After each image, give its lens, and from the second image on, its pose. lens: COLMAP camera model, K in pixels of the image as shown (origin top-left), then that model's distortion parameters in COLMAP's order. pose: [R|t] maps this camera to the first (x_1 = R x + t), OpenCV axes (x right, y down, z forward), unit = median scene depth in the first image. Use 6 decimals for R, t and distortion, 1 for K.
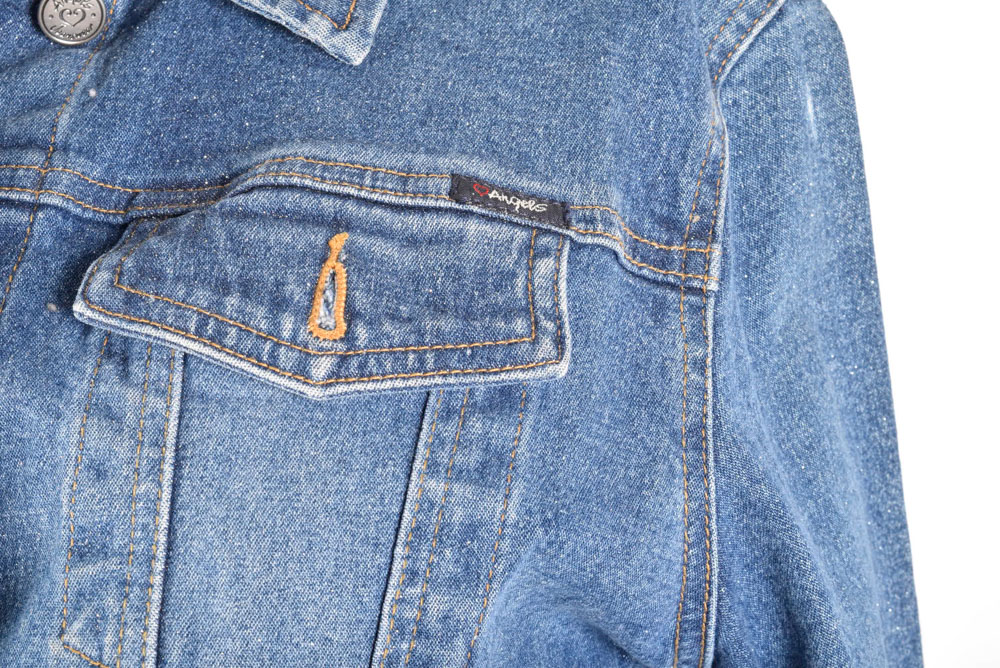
lens RADIAL K [[2277.1, 0, 499.5], [0, 2277.1, 333.2], [0, 0, 1]] dist [0.074314, 0.000000]
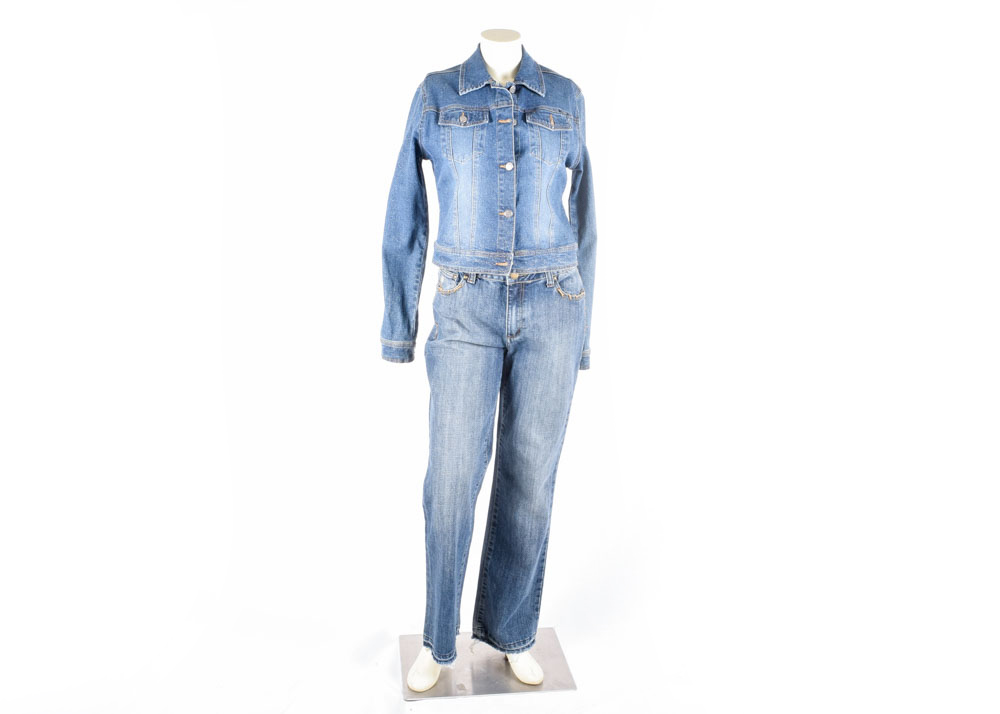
lens RADIAL K [[1033.5, 0, 501.0], [0, 1033.5, 356.2], [0, 0, 1]] dist [-0.056545, 0.000000]
pose [[0.910529, -0.041607, 0.411346, -2.109817], [0.000465, 0.995026, 0.099616, 0.542786], [-0.413445, -0.090512, 0.906019, -2.977184]]
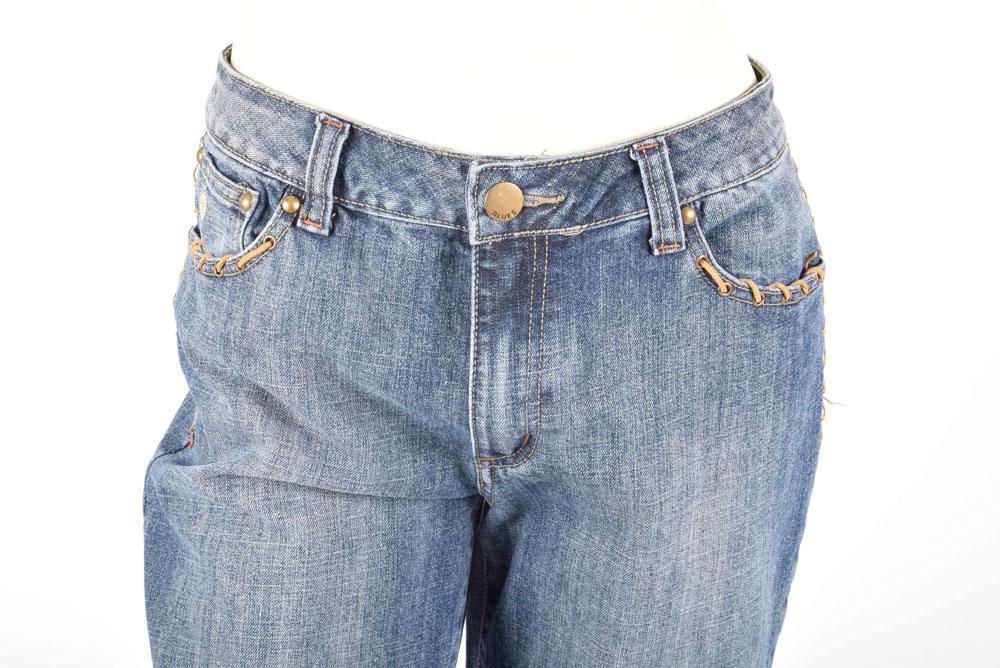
lens RADIAL K [[2277.1, 0, 501.9], [0, 2277.1, 334.2], [0, 0, 1]] dist [0.074314, 0.000000]
pose [[0.938269, -0.044213, 0.343070, -0.982298], [-0.009035, 0.988327, 0.152080, 0.433711], [-0.345789, -0.145791, 0.926917, -1.003062]]
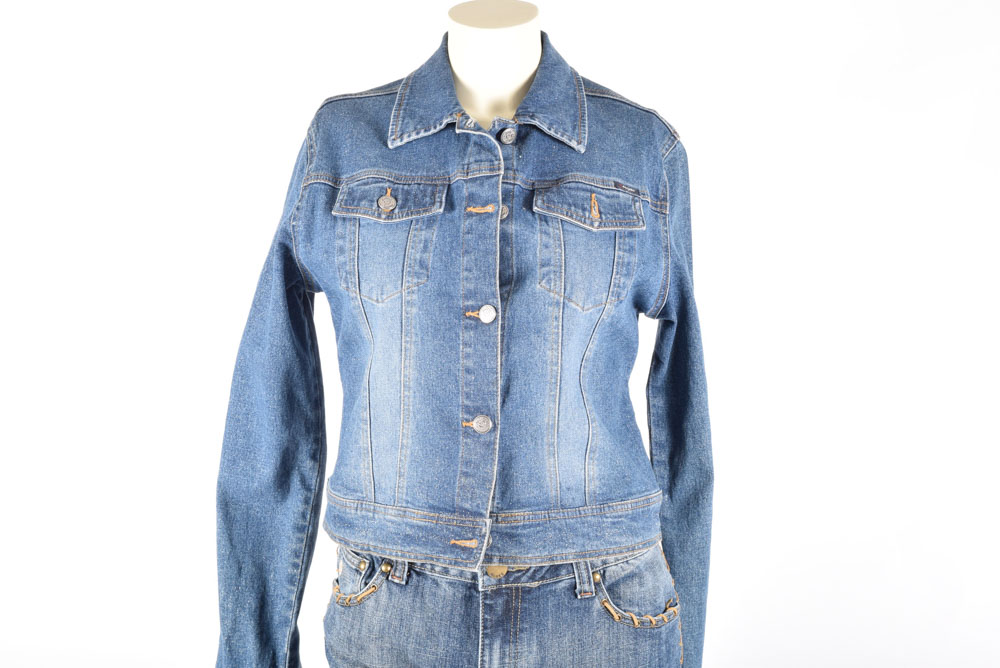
lens RADIAL K [[1838.3, 0, 498.2], [0, 1838.3, 334.6], [0, 0, 1]] dist [0.070108, 0.000000]
pose [[0.956868, 0.027772, 0.289192, -1.200720], [-0.020974, 0.999427, -0.026578, 0.306180], [-0.289764, 0.019366, 0.956902, -2.156628]]
